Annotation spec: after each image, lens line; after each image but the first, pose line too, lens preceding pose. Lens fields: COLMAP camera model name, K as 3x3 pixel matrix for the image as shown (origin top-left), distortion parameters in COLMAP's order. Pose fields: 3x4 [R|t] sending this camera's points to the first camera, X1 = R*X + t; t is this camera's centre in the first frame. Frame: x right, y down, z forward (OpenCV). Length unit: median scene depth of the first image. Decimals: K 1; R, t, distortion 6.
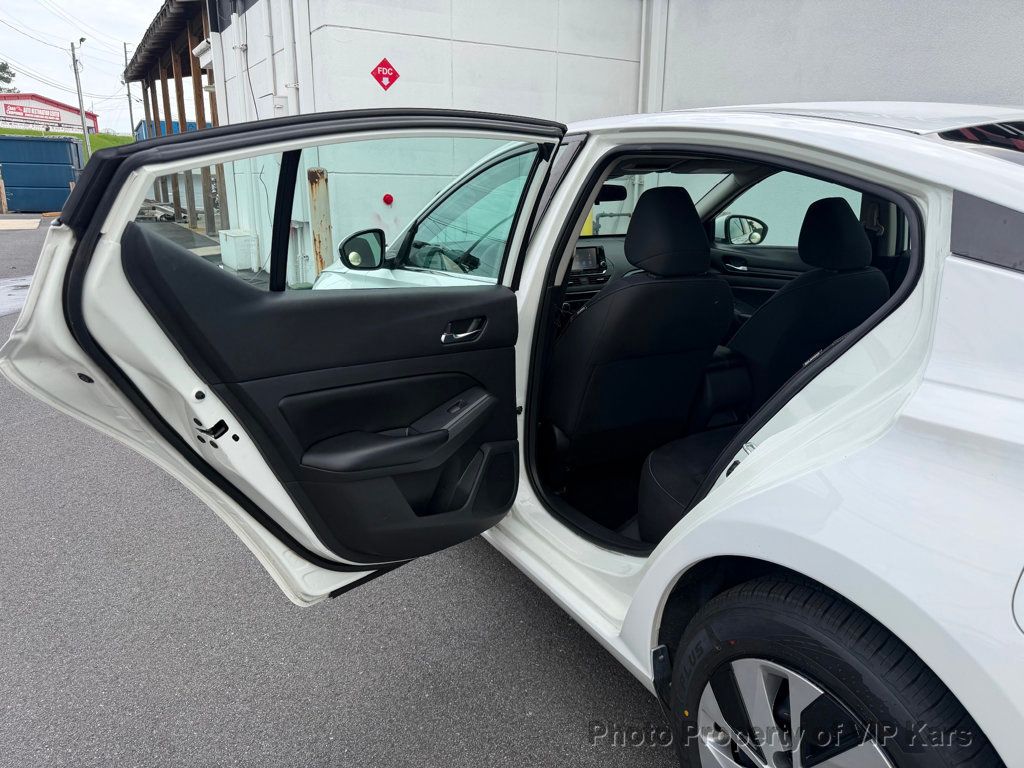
lens RADIAL K [[739.1, 0, 512.8], [0, 739.1, 390.5], [0, 0, 1]] dist [0.022727, -0.026468]
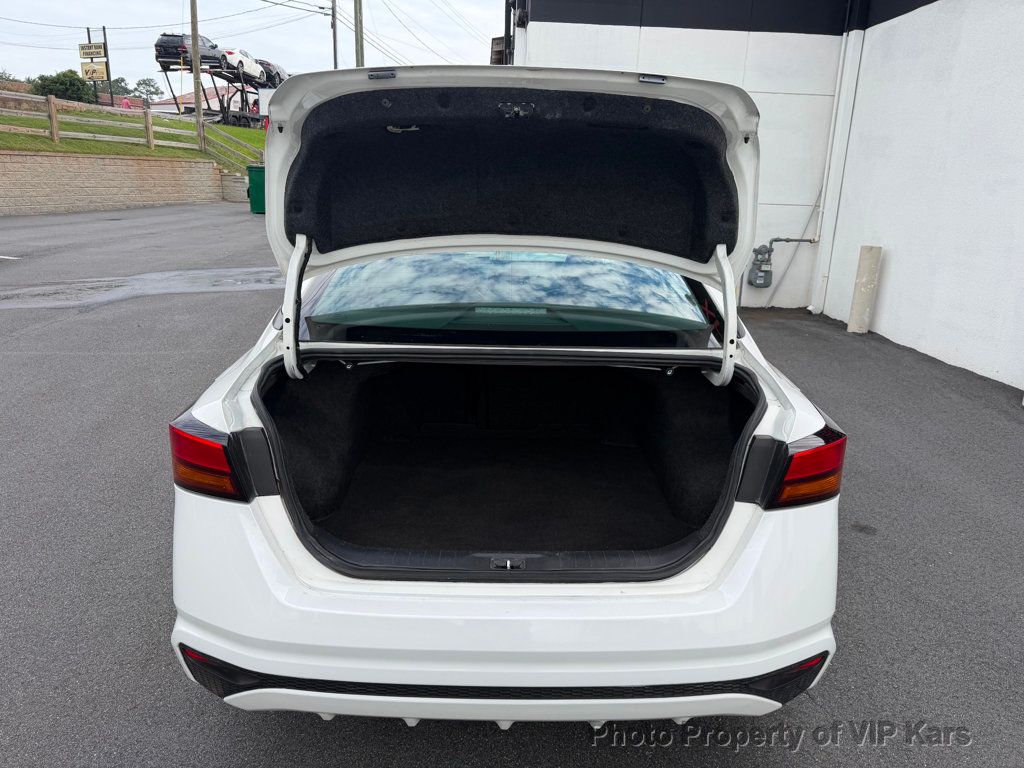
lens RADIAL K [[739.1, 0, 512.3], [0, 739.1, 383.4], [0, 0, 1]] dist [0.022727, -0.026468]
pose [[0.879995, 0.145087, -0.452282, 0.357914], [-0.151186, 0.988241, 0.022858, -0.002313], [0.450280, 0.048263, 0.891582, -0.124560]]
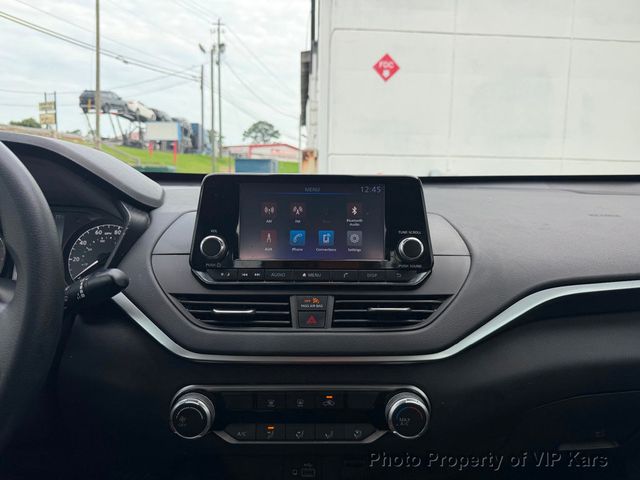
lens RADIAL K [[461.9, 0, 317.9], [0, 461.9, 238.0], [0, 0, 1]] dist [0.022727, -0.026468]
pose [[0.879790, 0.059009, -0.471685, 0.077531], [-0.138878, 0.980881, -0.136325, -0.069327], [0.454623, 0.185445, 0.871165, 0.396995]]
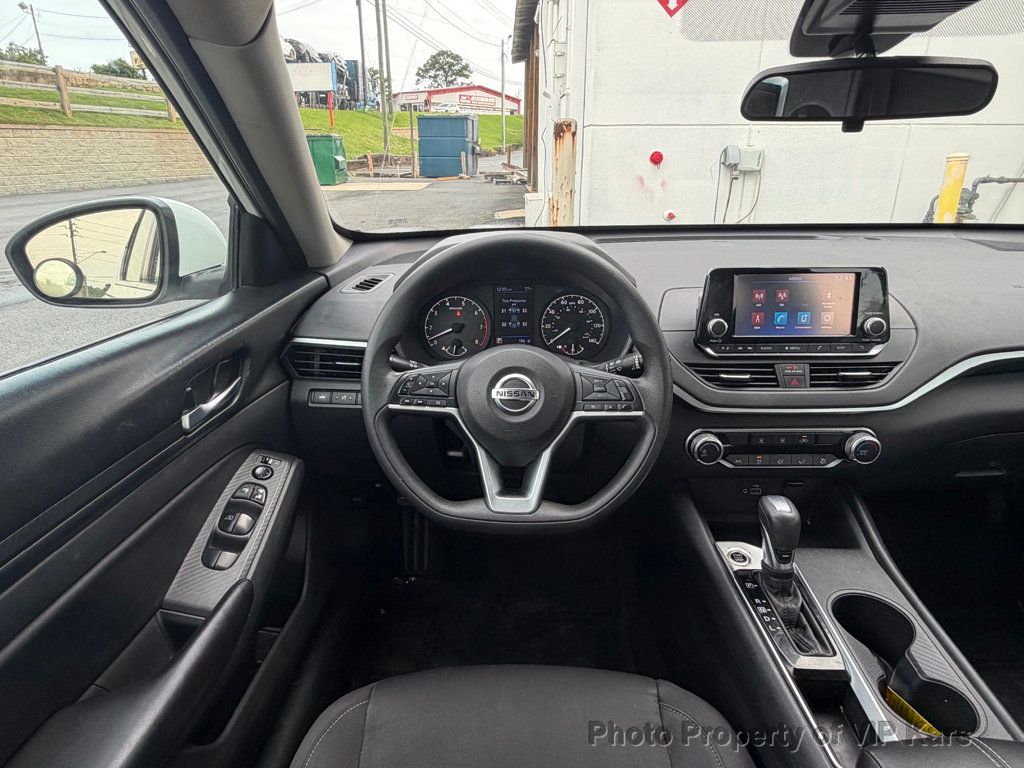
lens RADIAL K [[621.8, 0, 495.1], [0, 621.8, 386.3], [0, 0, 1]] dist [0.003283, 0.002586]
pose [[0.857744, 0.168635, -0.485631, 0.054245], [-0.126392, 0.984847, 0.118749, -0.072945], [0.498298, -0.040476, 0.866061, 0.321743]]
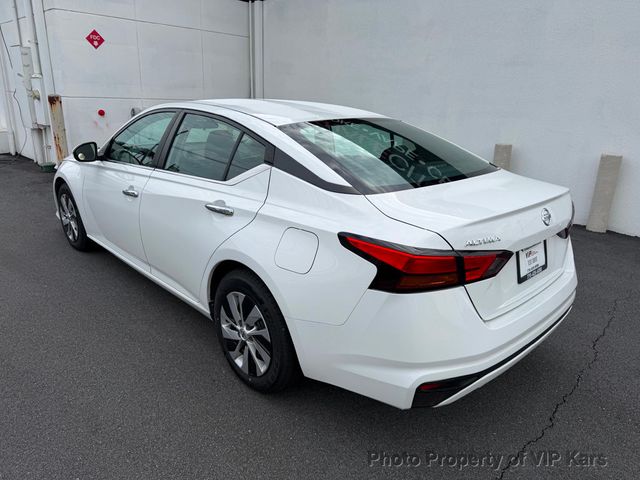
lens RADIAL K [[461.9, 0, 333.2], [0, 461.9, 237.4], [0, 0, 1]] dist [0.022727, -0.026468]
pose [[0.961236, -0.053301, 0.270527, 0.040496], [0.045384, 0.998341, 0.035442, 0.014140], [-0.271967, -0.021791, 0.962060, -0.180986]]
